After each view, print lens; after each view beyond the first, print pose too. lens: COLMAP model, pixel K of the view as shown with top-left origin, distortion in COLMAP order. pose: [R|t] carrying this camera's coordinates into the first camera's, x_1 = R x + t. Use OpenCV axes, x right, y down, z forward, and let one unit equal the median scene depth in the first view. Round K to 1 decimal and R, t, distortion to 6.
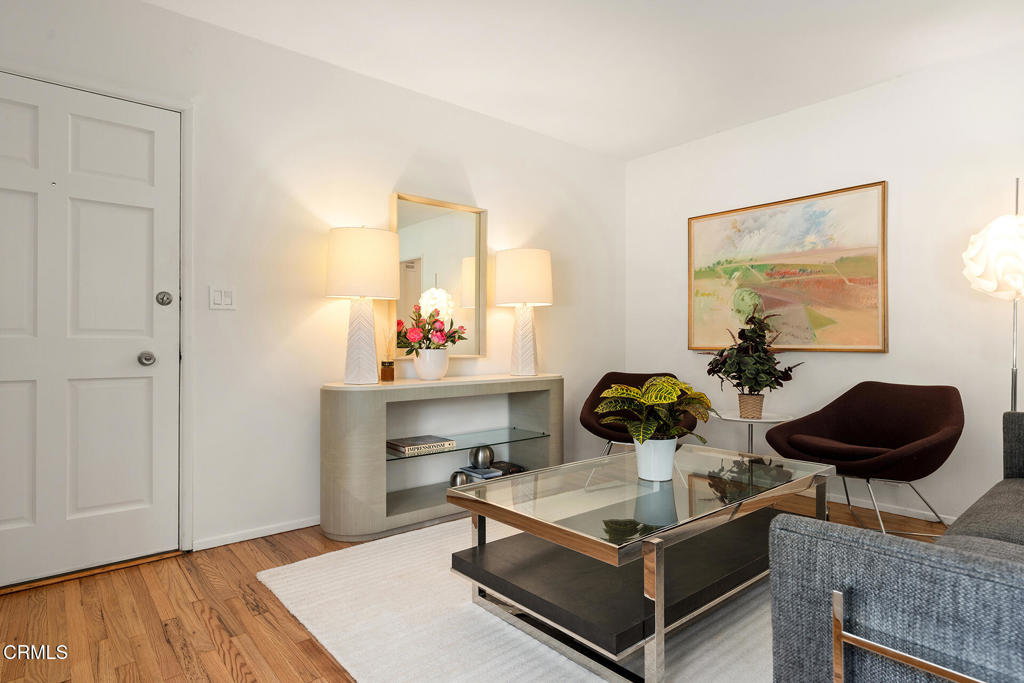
lens RADIAL K [[561.0, 0, 512.0], [0, 561.0, 341.5], [0, 0, 1]] dist [-0.002128, -0.000271]
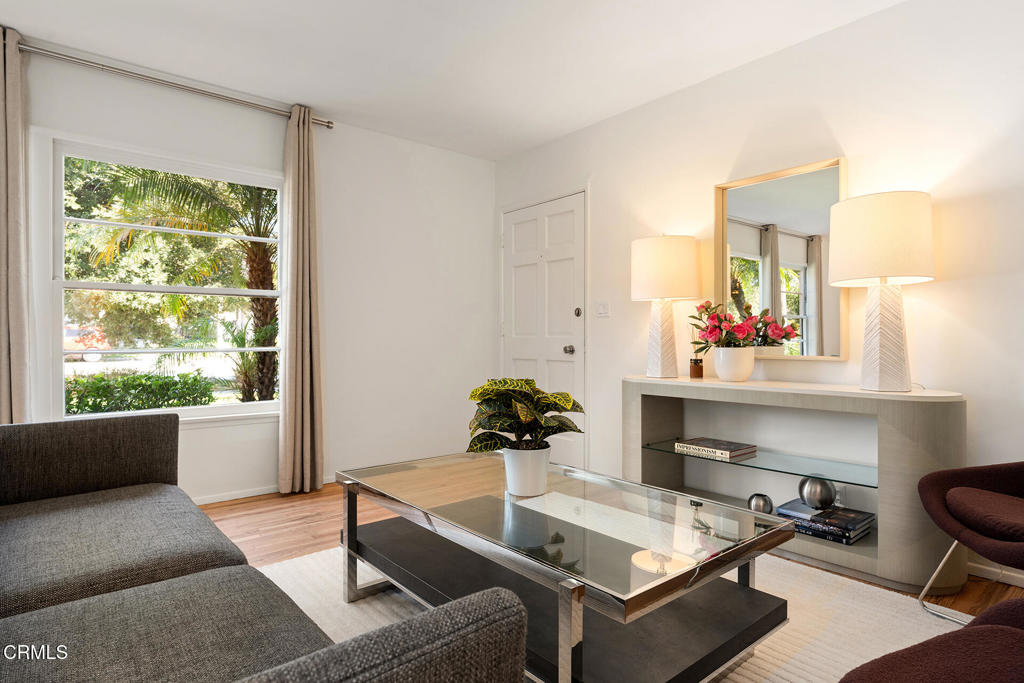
lens RADIAL K [[561.0, 0, 512.0], [0, 561.0, 341.5], [0, 0, 1]] dist [-0.002128, -0.000271]
pose [[-0.016868, 0.004537, -0.999847, 0.788470], [0.005087, 0.999977, 0.004452, -0.001689], [0.999845, -0.005011, -0.016891, 0.679517]]
